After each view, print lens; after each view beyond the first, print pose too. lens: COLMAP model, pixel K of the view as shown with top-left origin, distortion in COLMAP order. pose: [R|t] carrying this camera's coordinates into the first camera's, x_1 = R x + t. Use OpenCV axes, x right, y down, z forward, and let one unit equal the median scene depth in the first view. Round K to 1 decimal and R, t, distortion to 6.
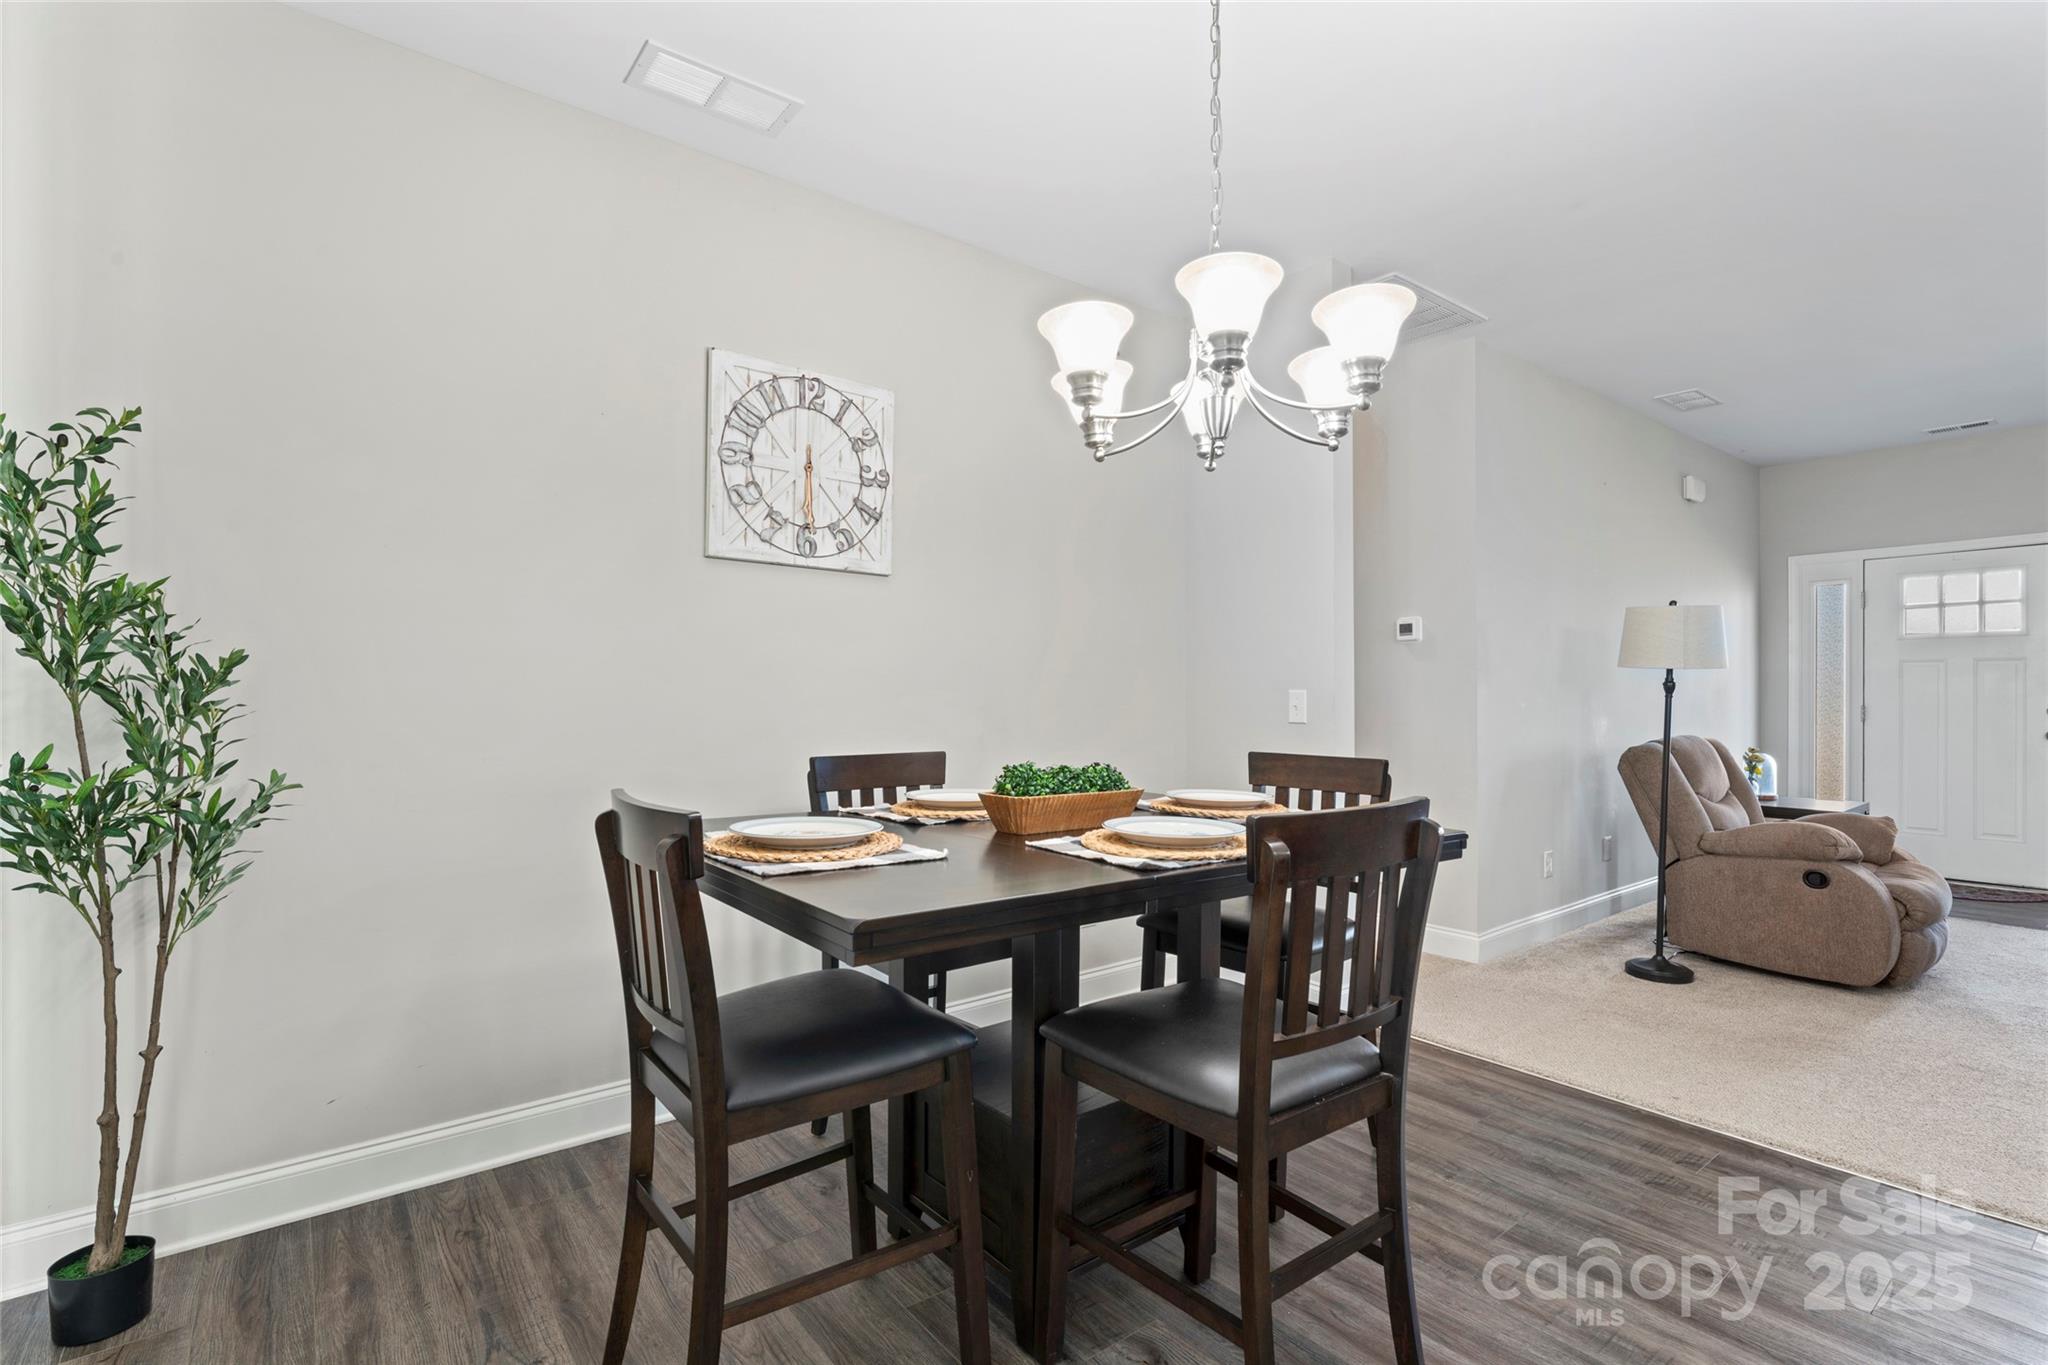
lens RADIAL K [[940.2, 0, 1043.3], [0, 940.2, 705.2], [0, 0, 1]] dist [-0.000920, 0.000570]
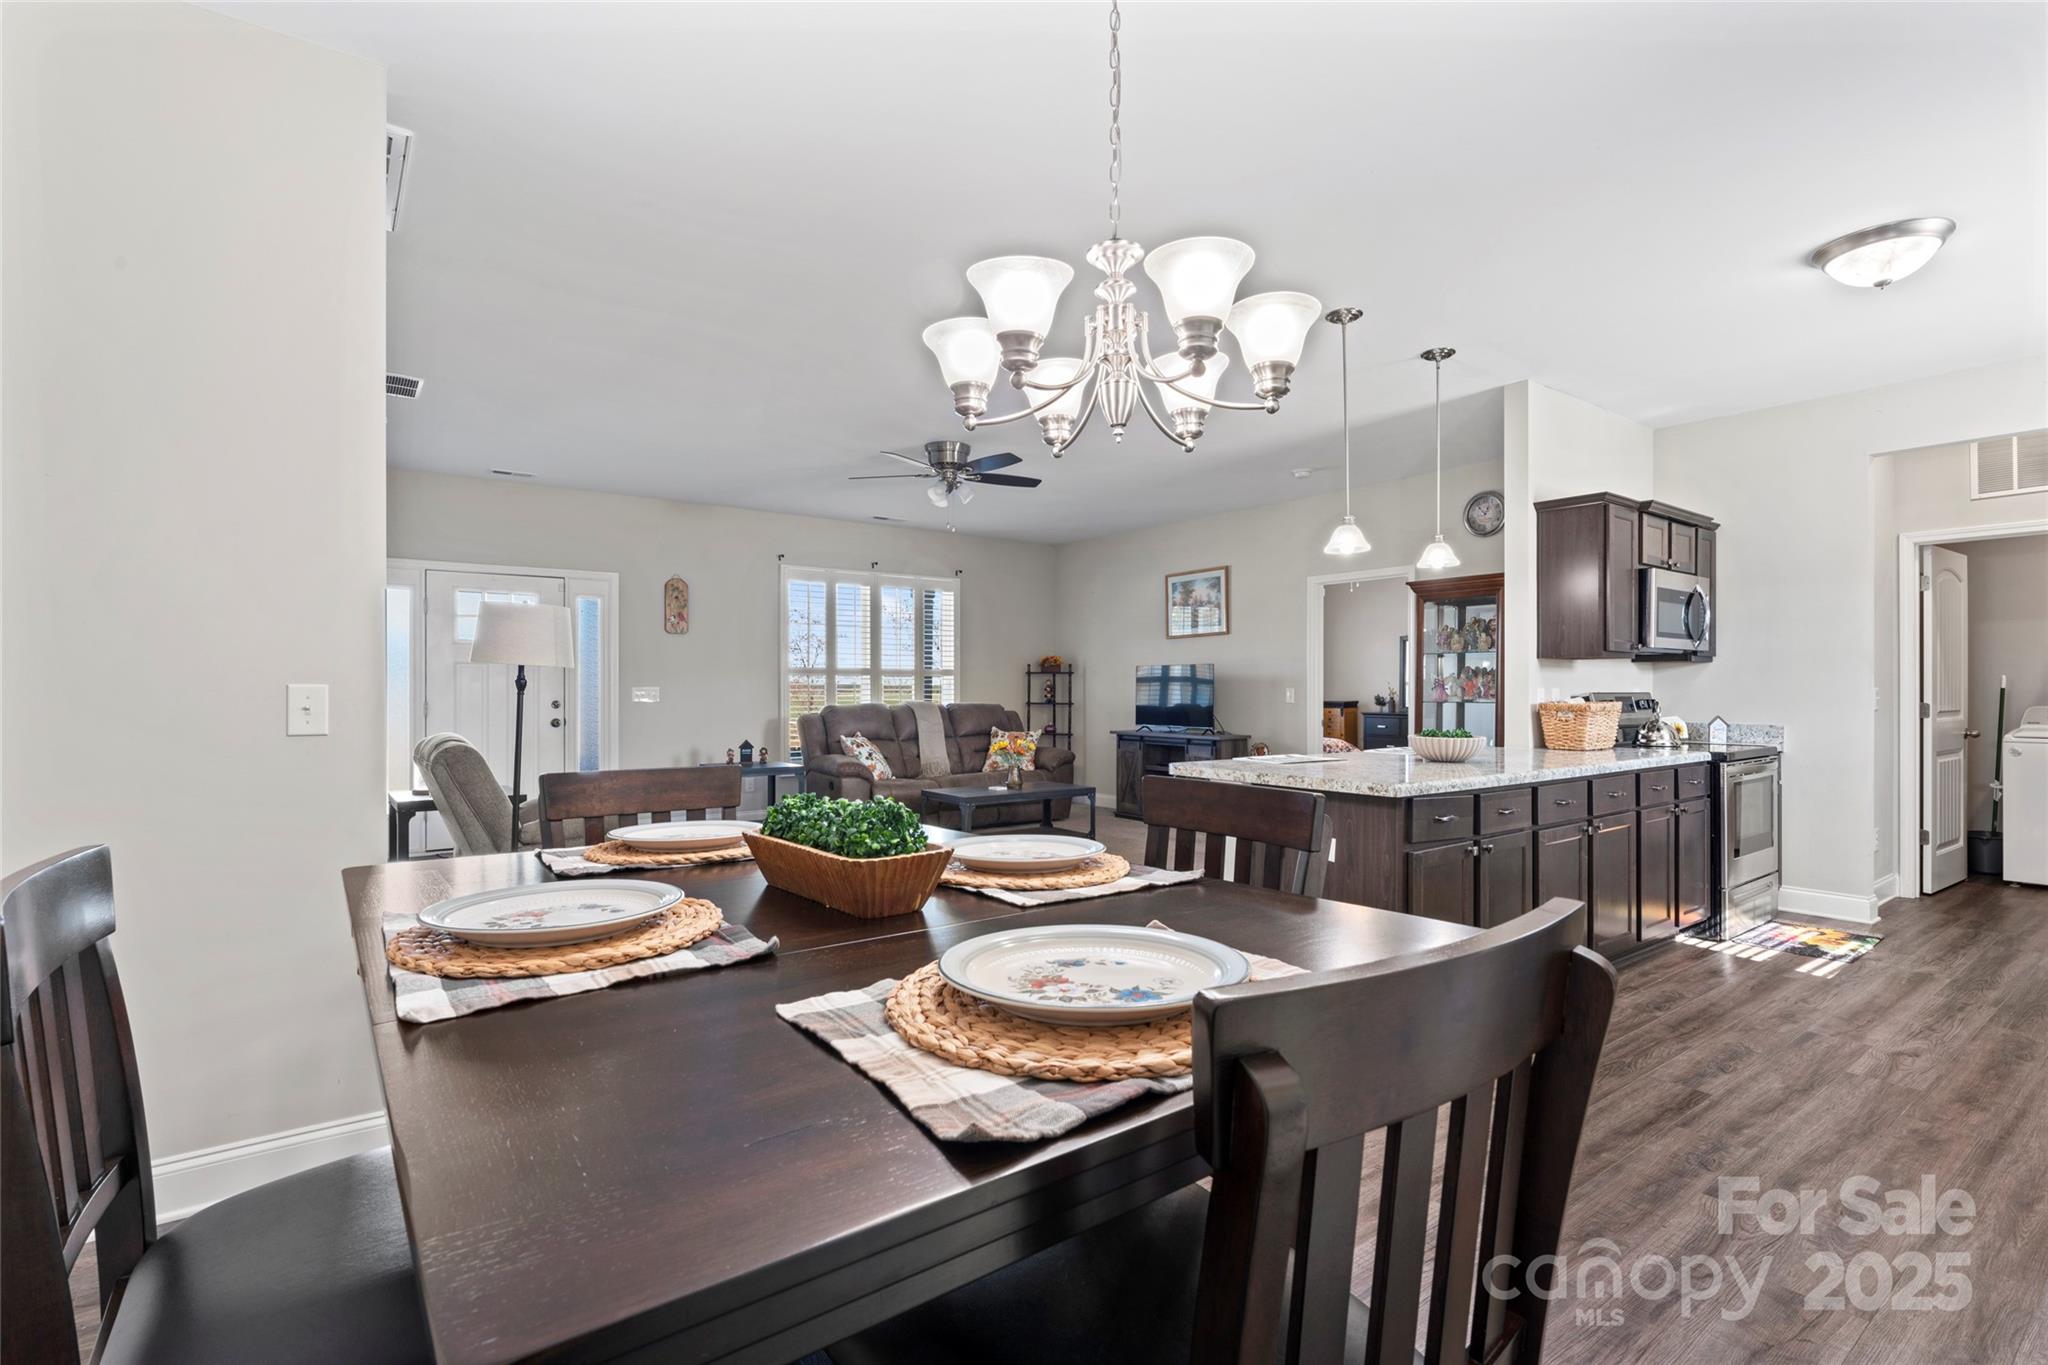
lens RADIAL K [[940.2, 0, 1012.9], [0, 940.2, 688.8], [0, 0, 1]] dist [-0.000920, 0.000570]
pose [[0.005075, 0.003828, 0.999980, -0.450732], [0.009887, 0.999944, -0.003878, -0.006682], [-0.999938, 0.009906, 0.005037, 0.620610]]
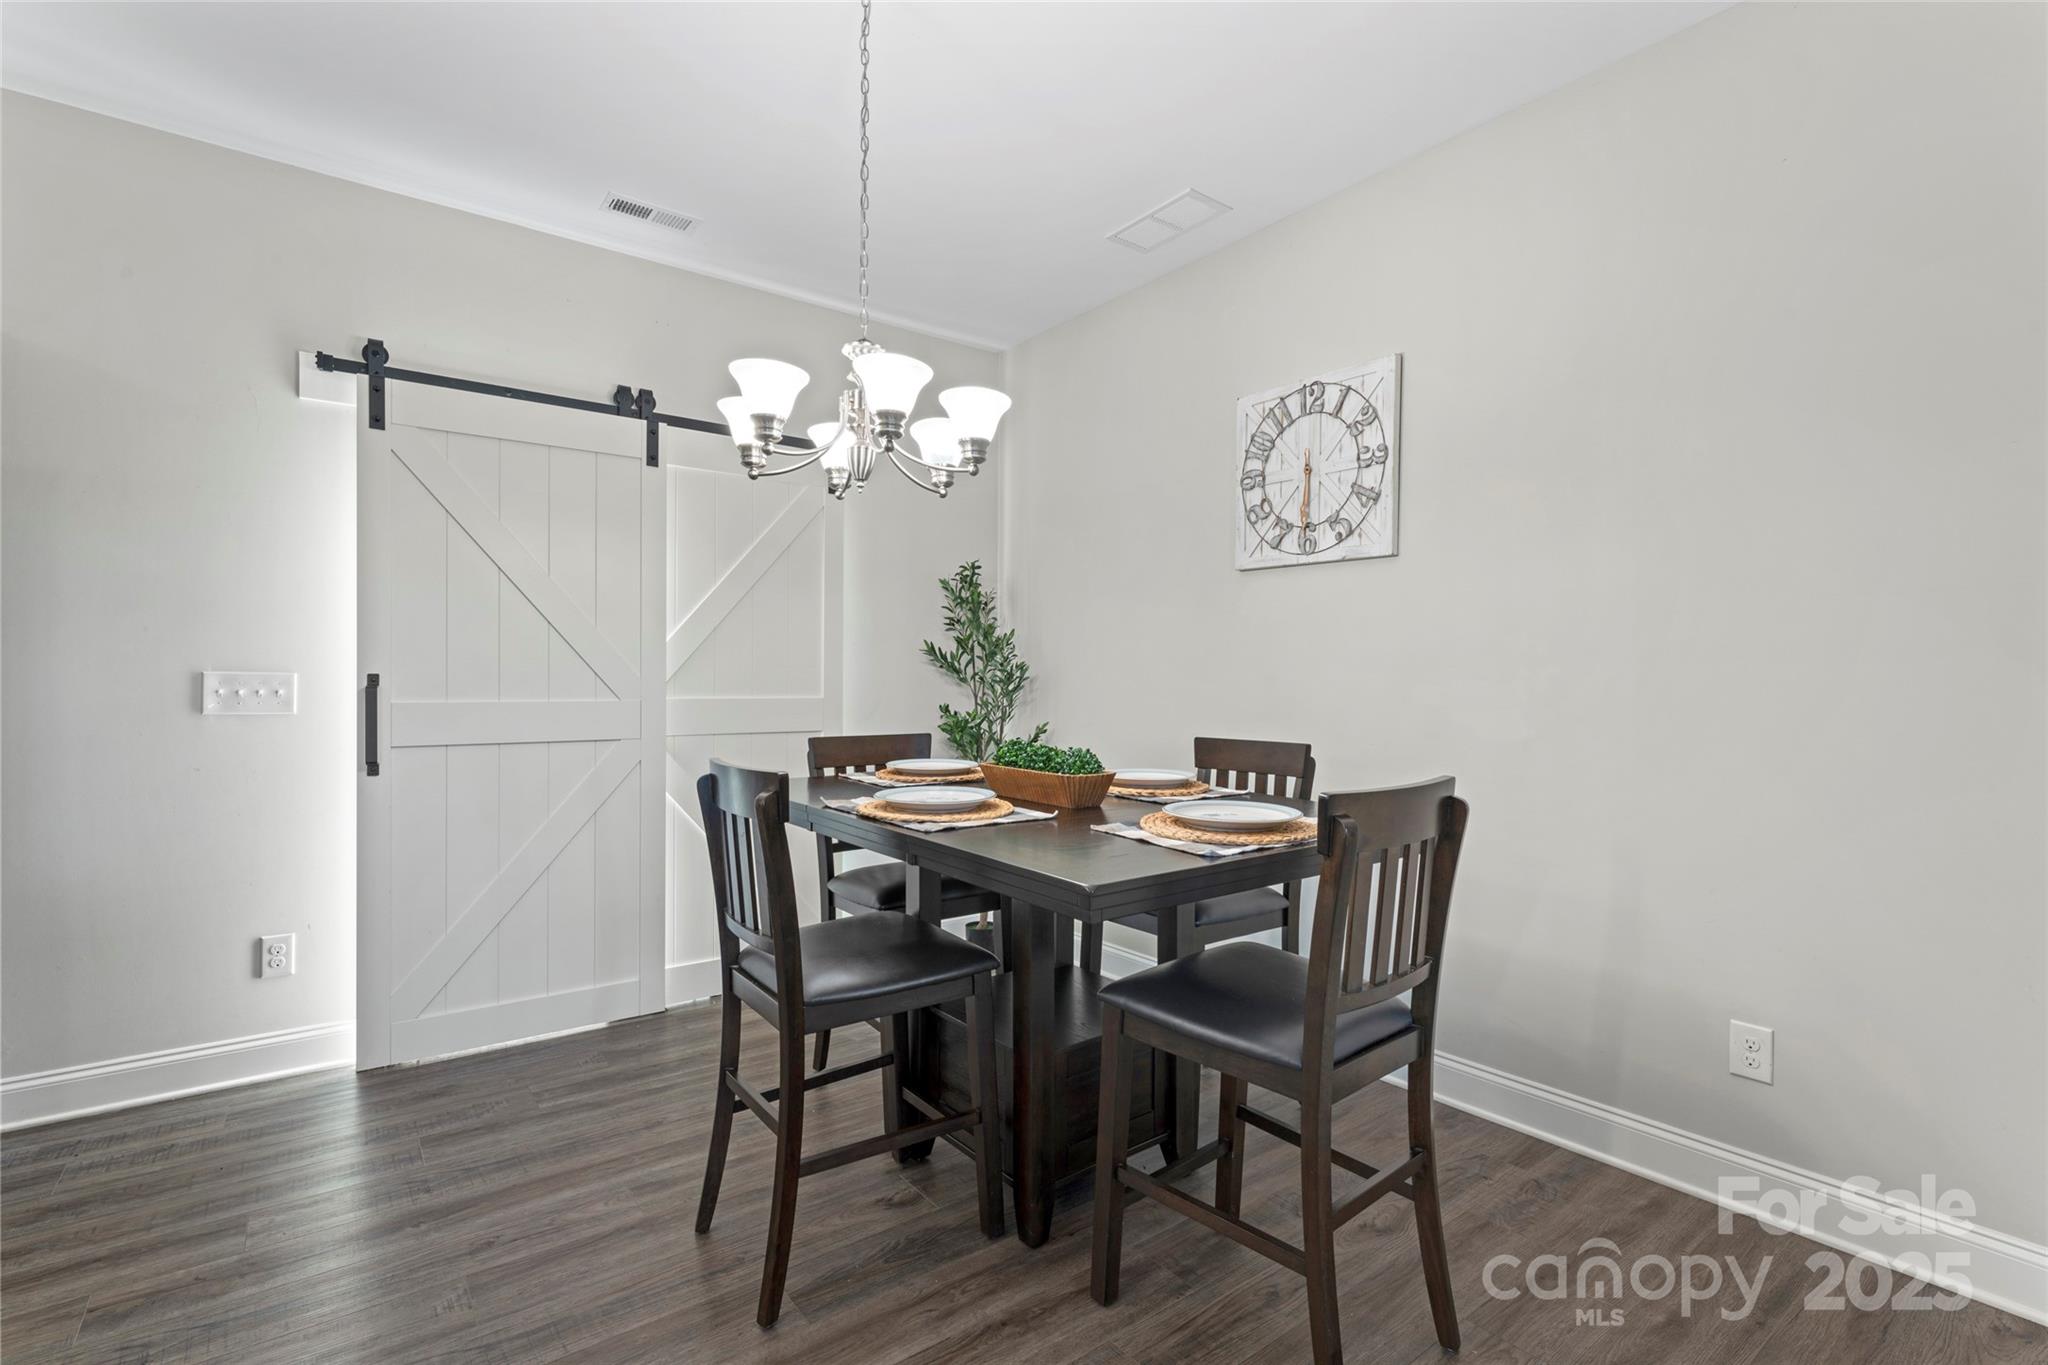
lens RADIAL K [[940.2, 0, 1029.9], [0, 940.2, 685.7], [0, 0, 1]] dist [-0.000920, 0.000570]
pose [[0.009581, 0.001435, -0.999953, 0.787735], [-0.013743, 0.999905, 0.001303, -0.006859], [0.999860, 0.013730, 0.009600, 0.665433]]
